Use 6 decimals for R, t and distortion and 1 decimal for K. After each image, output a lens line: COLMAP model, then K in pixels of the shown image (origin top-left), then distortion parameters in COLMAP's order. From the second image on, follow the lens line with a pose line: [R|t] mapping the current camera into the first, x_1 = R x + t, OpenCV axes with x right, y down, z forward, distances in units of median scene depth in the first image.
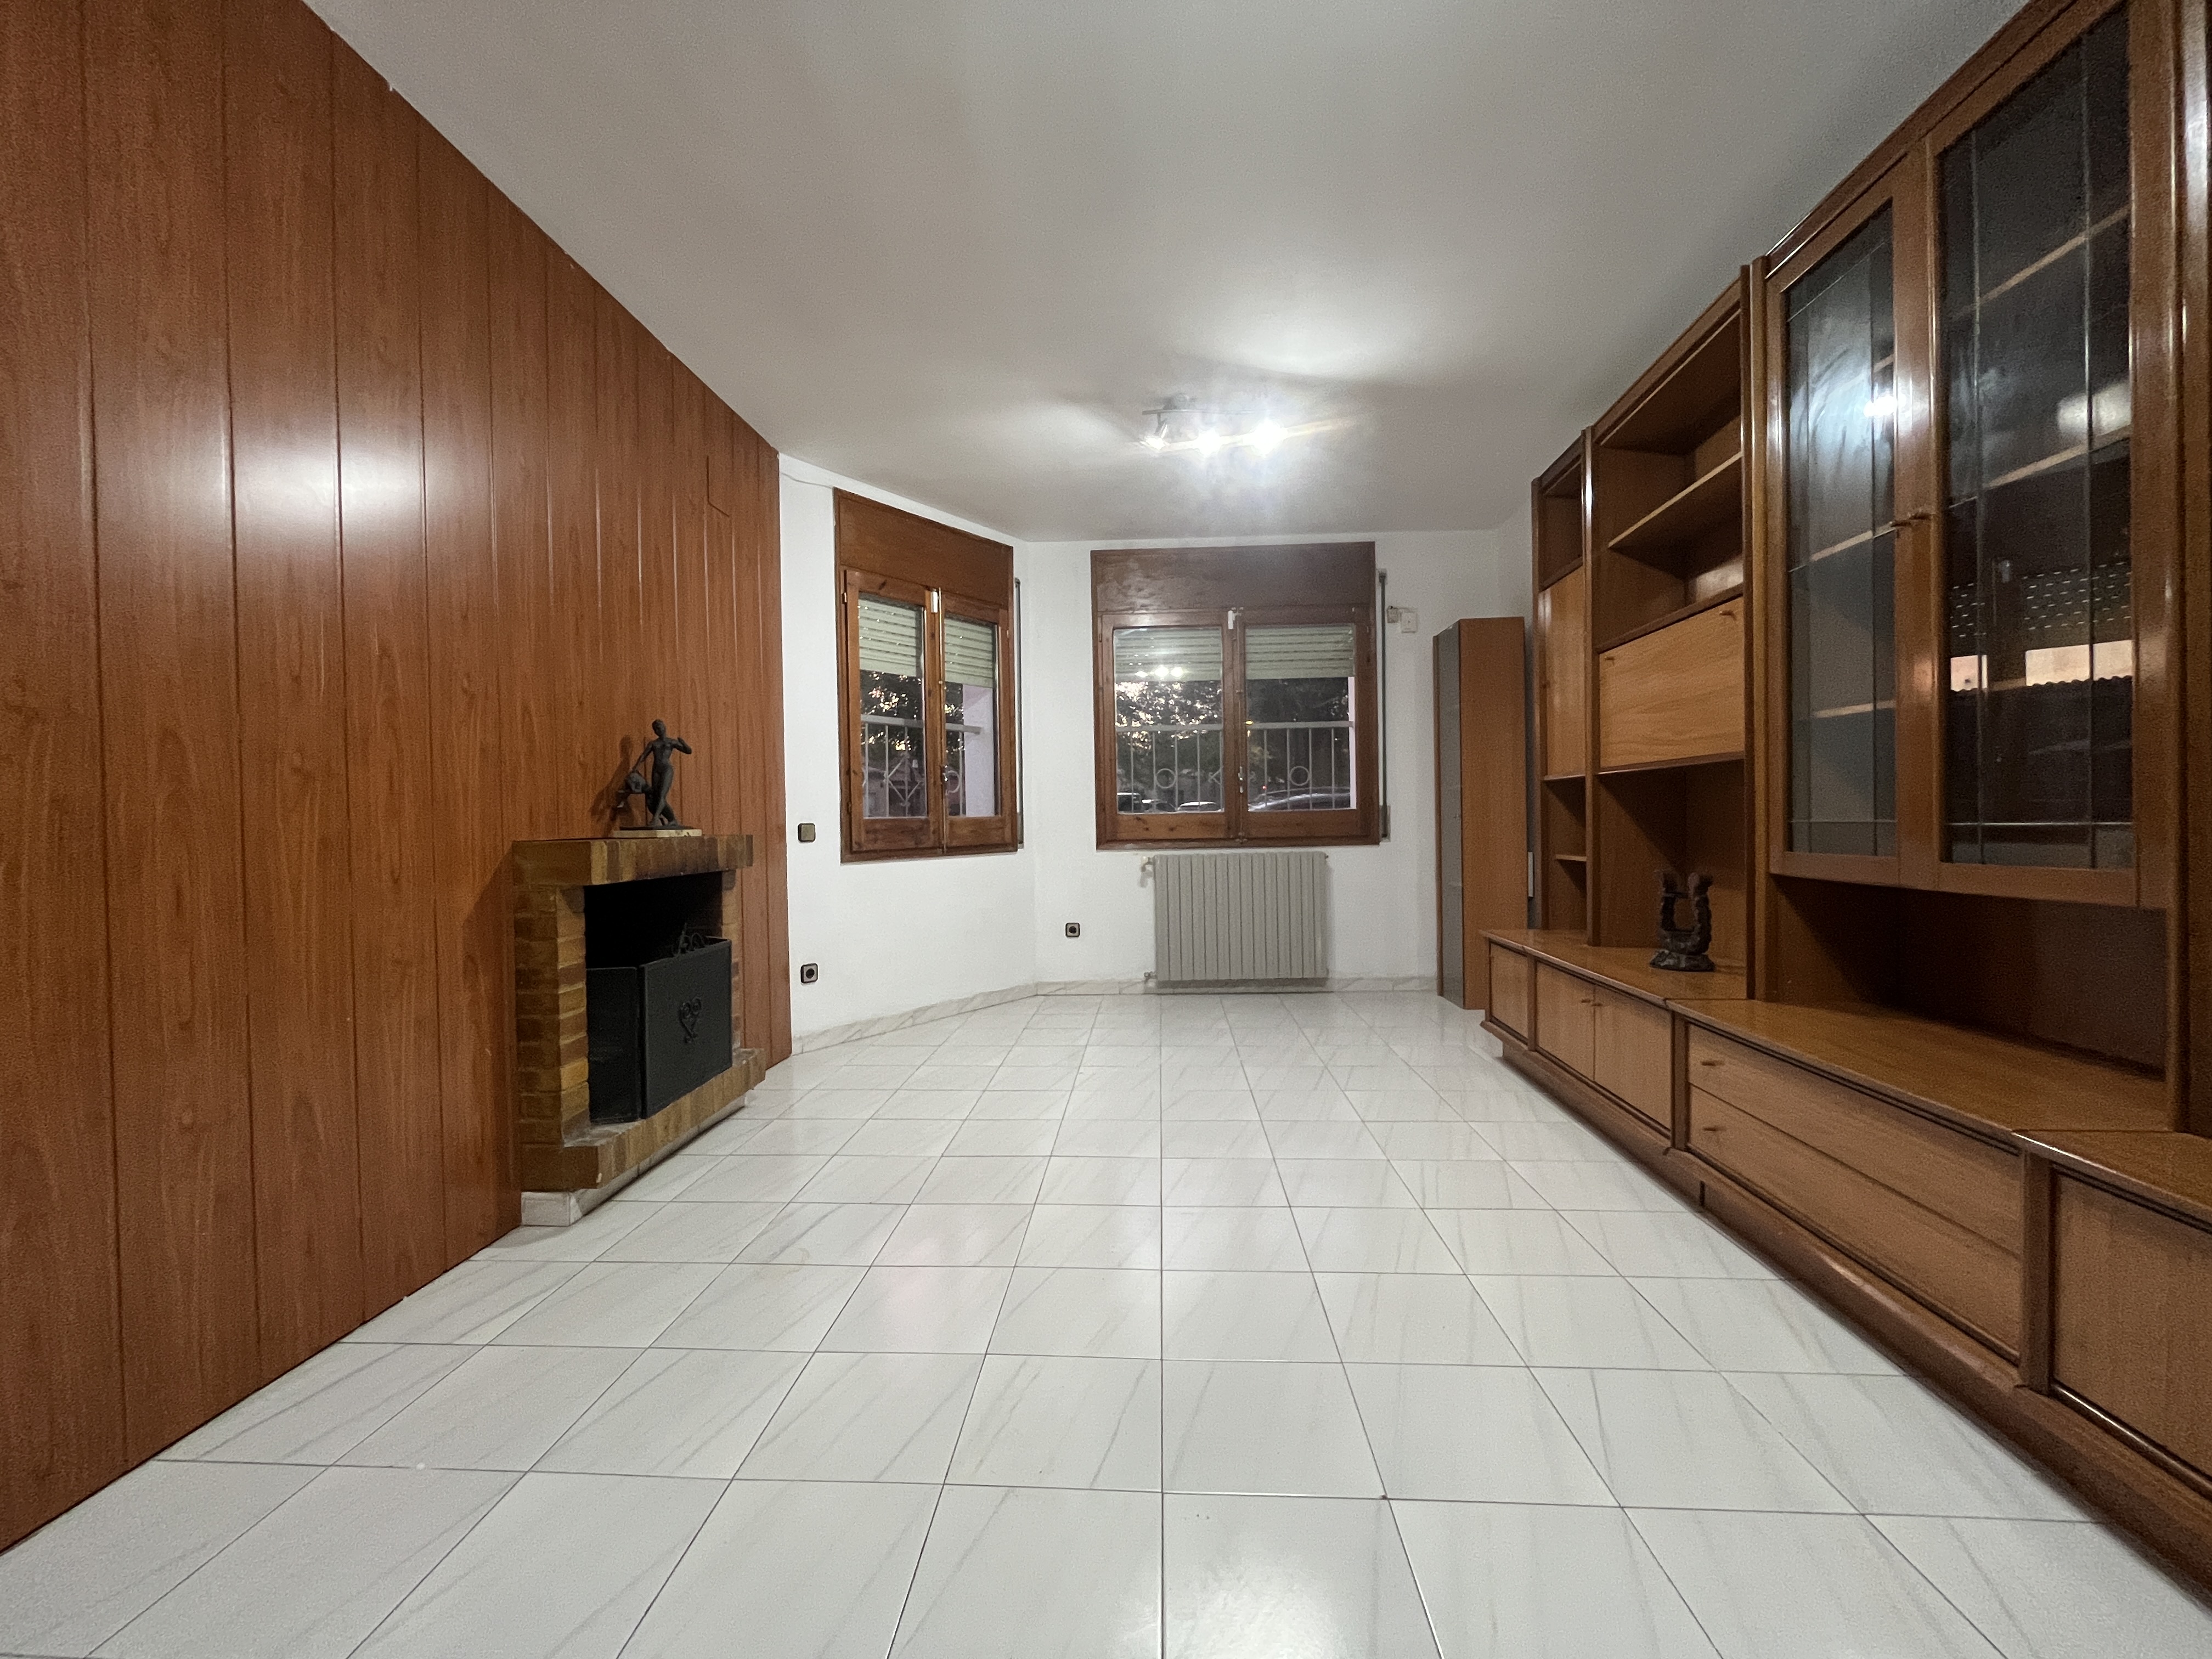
lens RADIAL K [[895.8, 0, 1098.8], [0, 895.8, 832.6], [0, 0, 1]] dist [-0.002028, -0.000199]
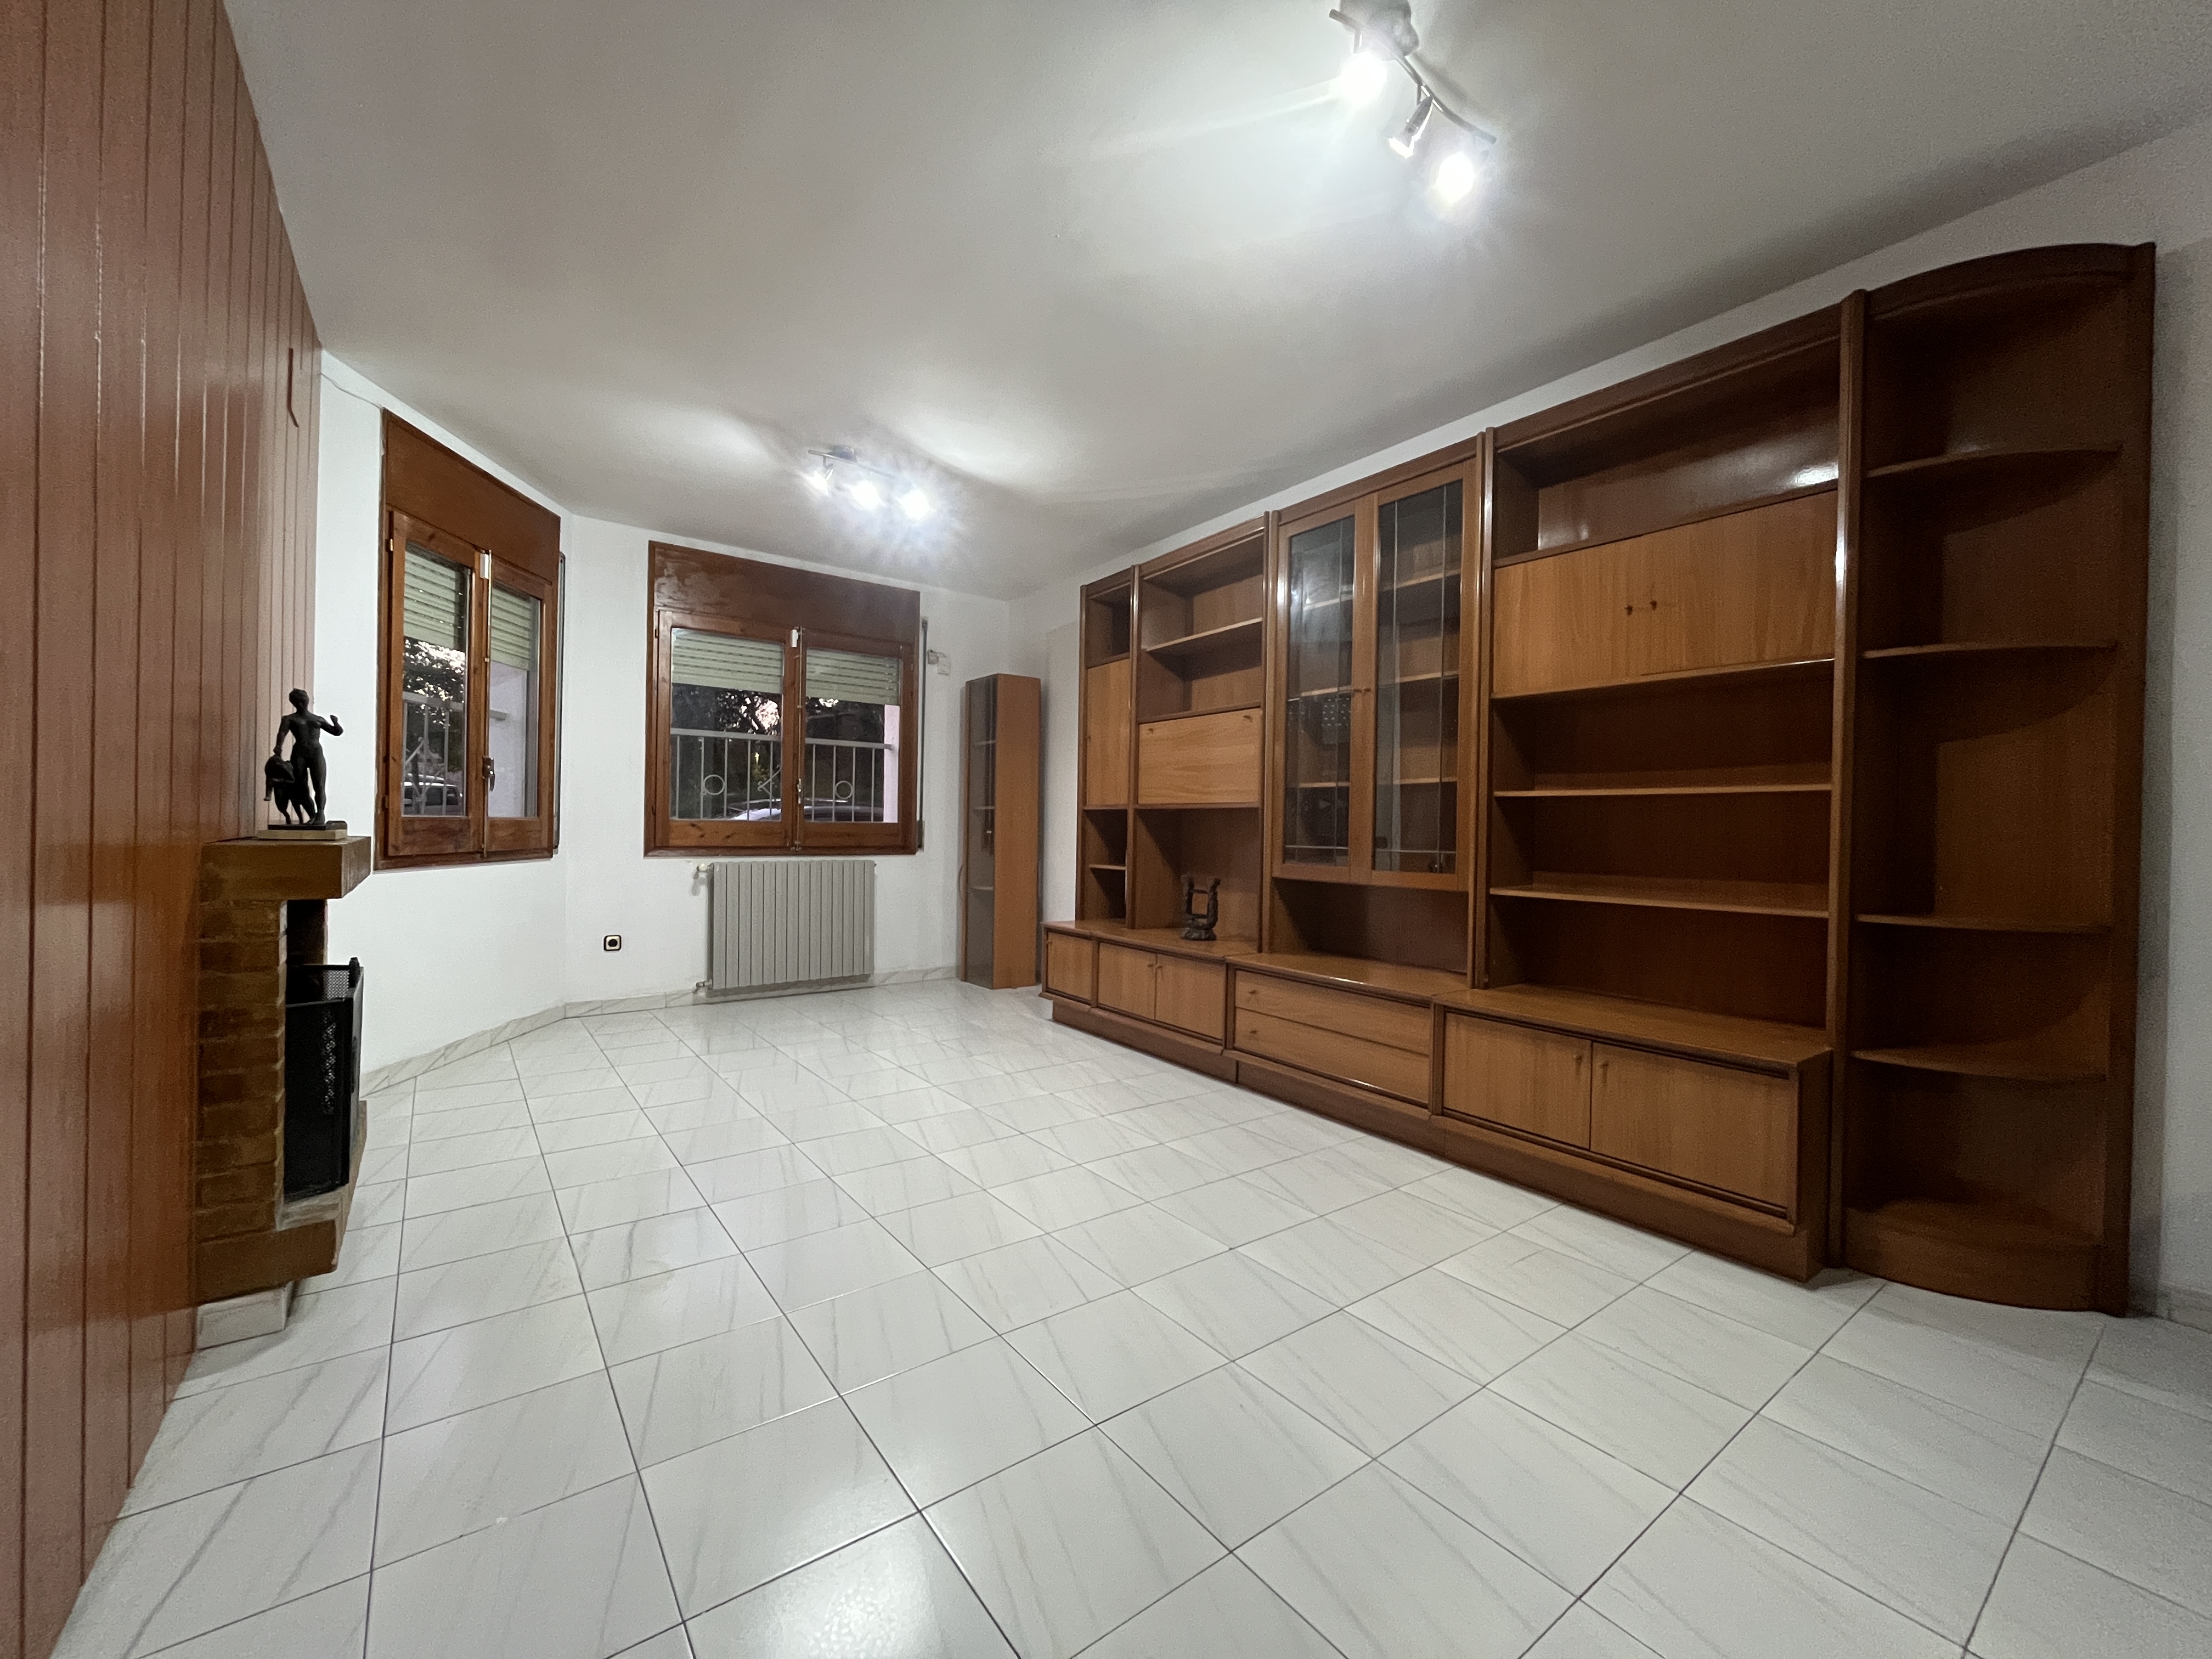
lens RADIAL K [[895.8, 0, 1100.4], [0, 895.8, 833.5], [0, 0, 1]] dist [-0.002028, -0.000199]
pose [[0.762743, 0.026375, 0.646163, -0.331211], [-0.021609, 0.999649, -0.015296, -0.001720], [-0.646340, -0.002296, 0.763046, -0.041079]]
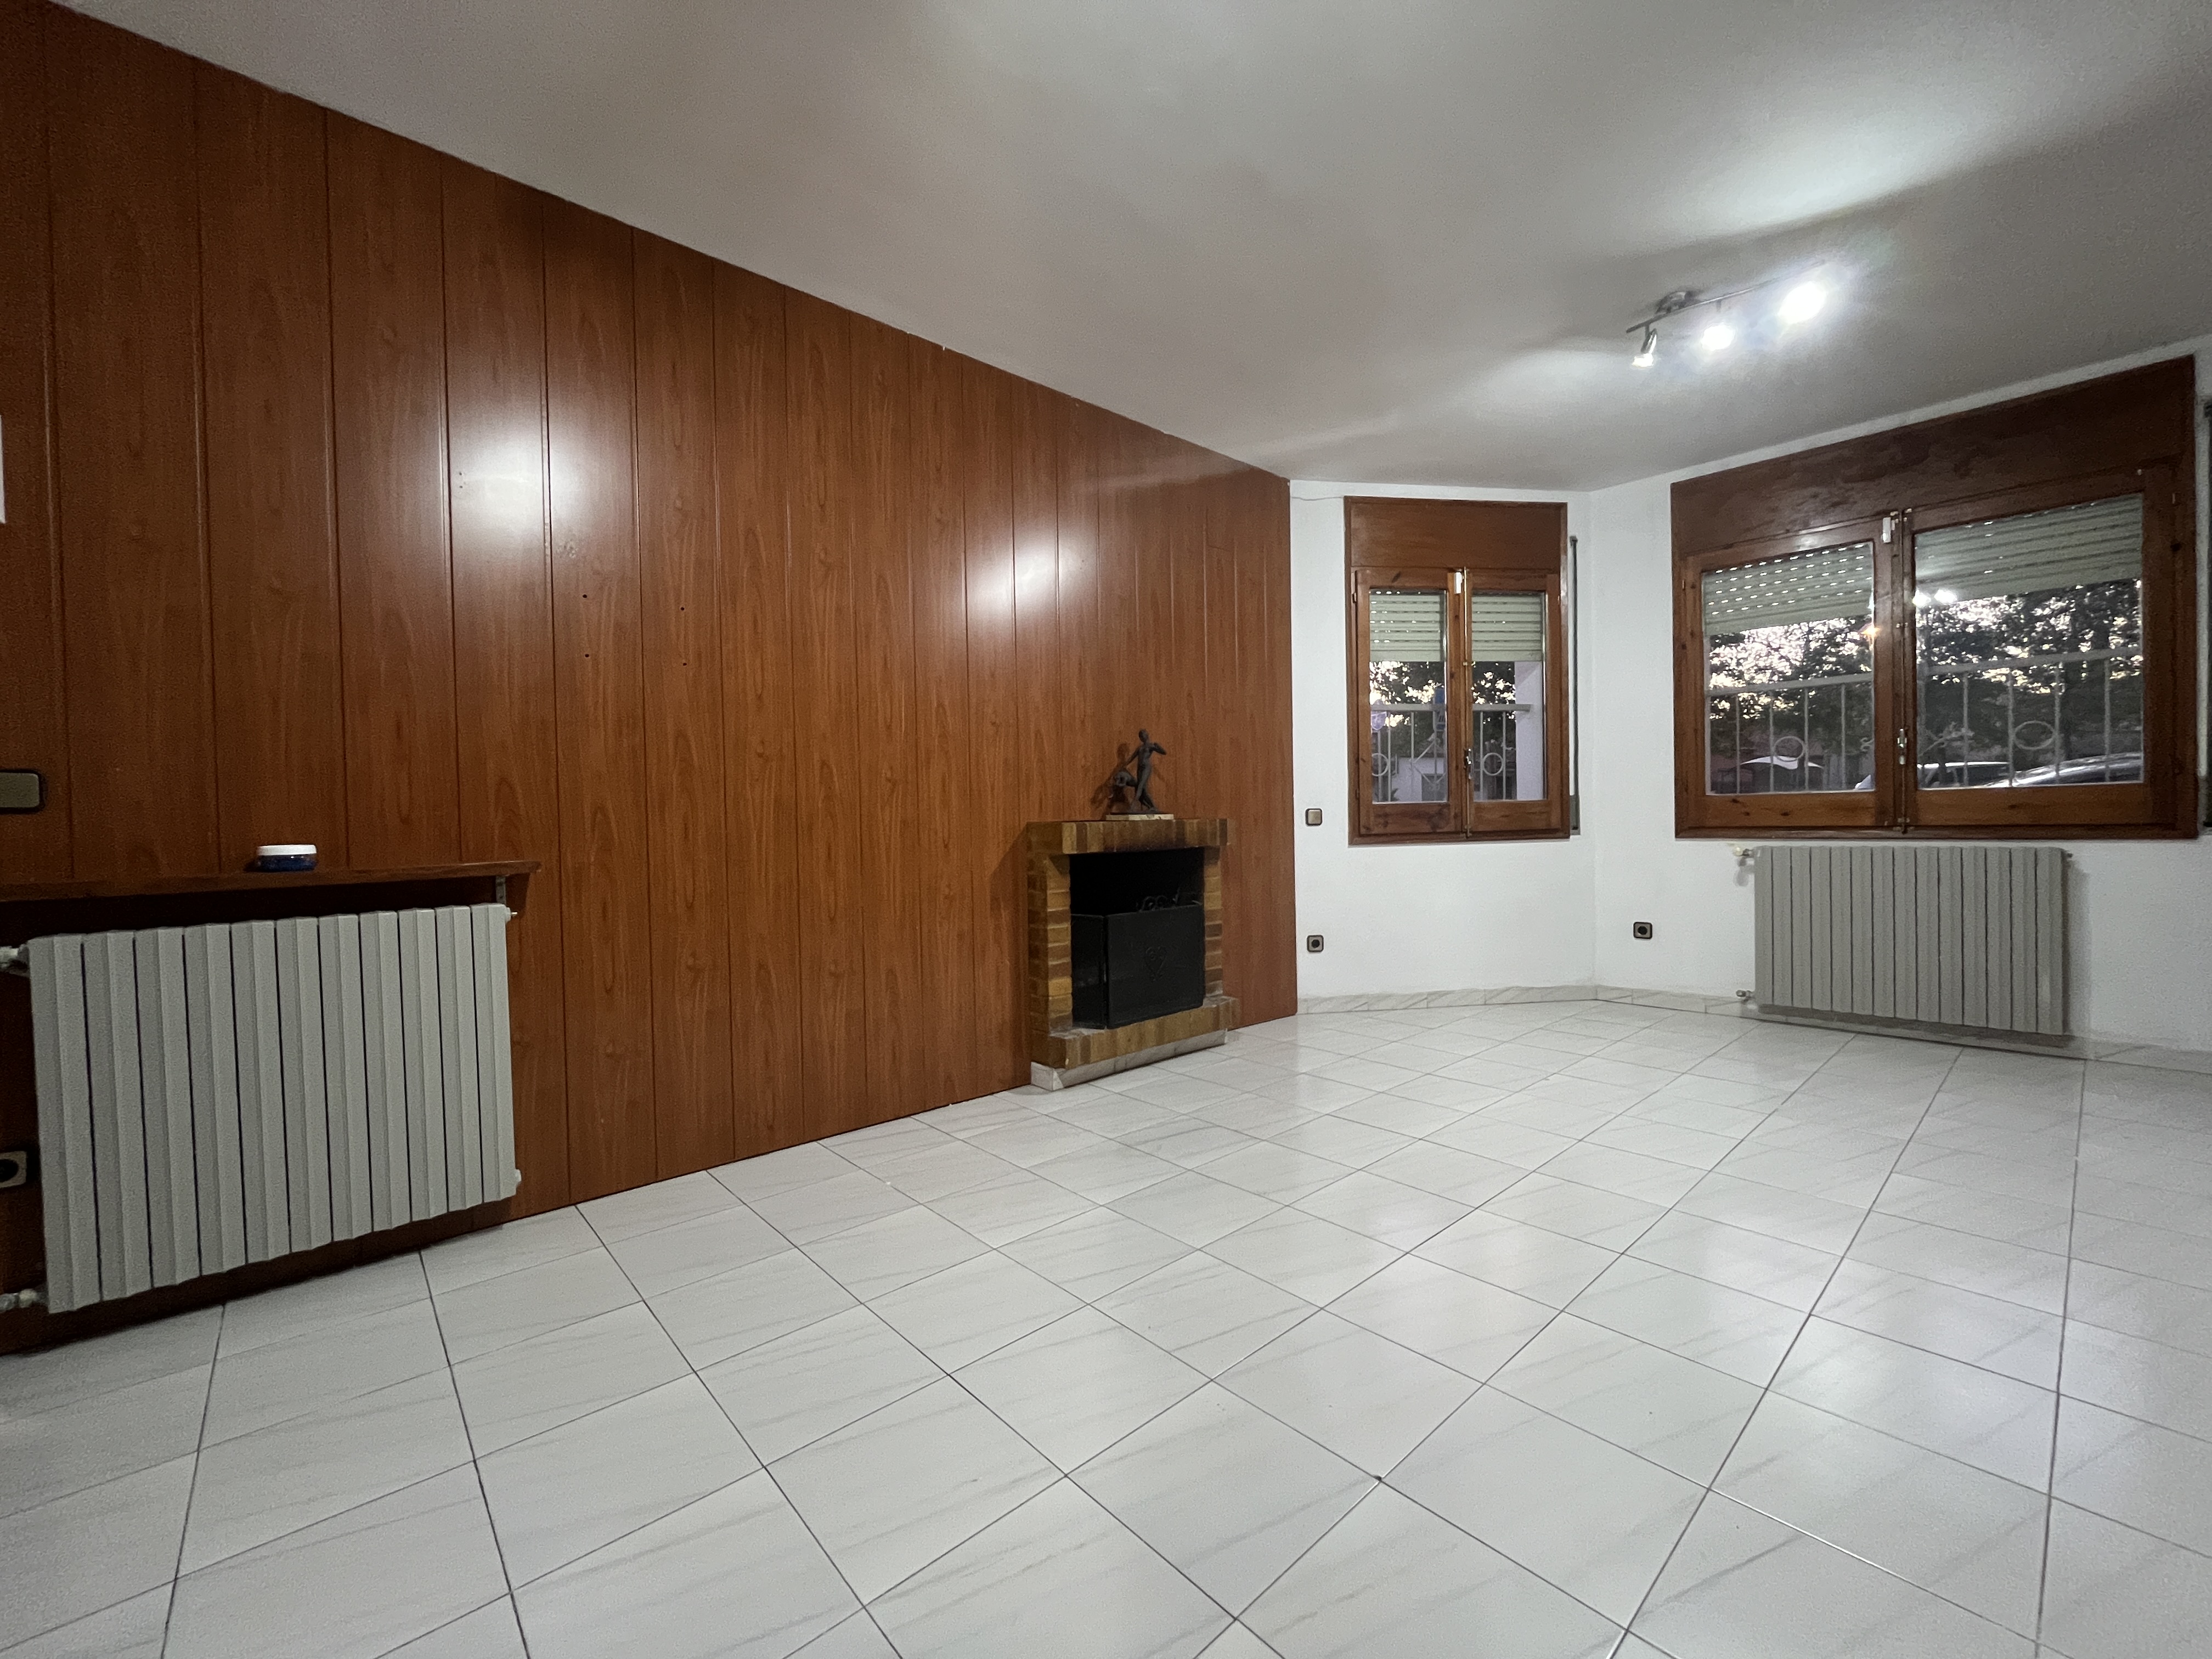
lens RADIAL K [[895.8, 0, 1098.5], [0, 895.8, 835.6], [0, 0, 1]] dist [-0.002028, -0.000199]
pose [[0.715121, 0.019401, -0.698731, 0.266387], [-0.003618, 0.999704, 0.024055, -0.002466], [0.698991, -0.014674, 0.714980, 0.019863]]
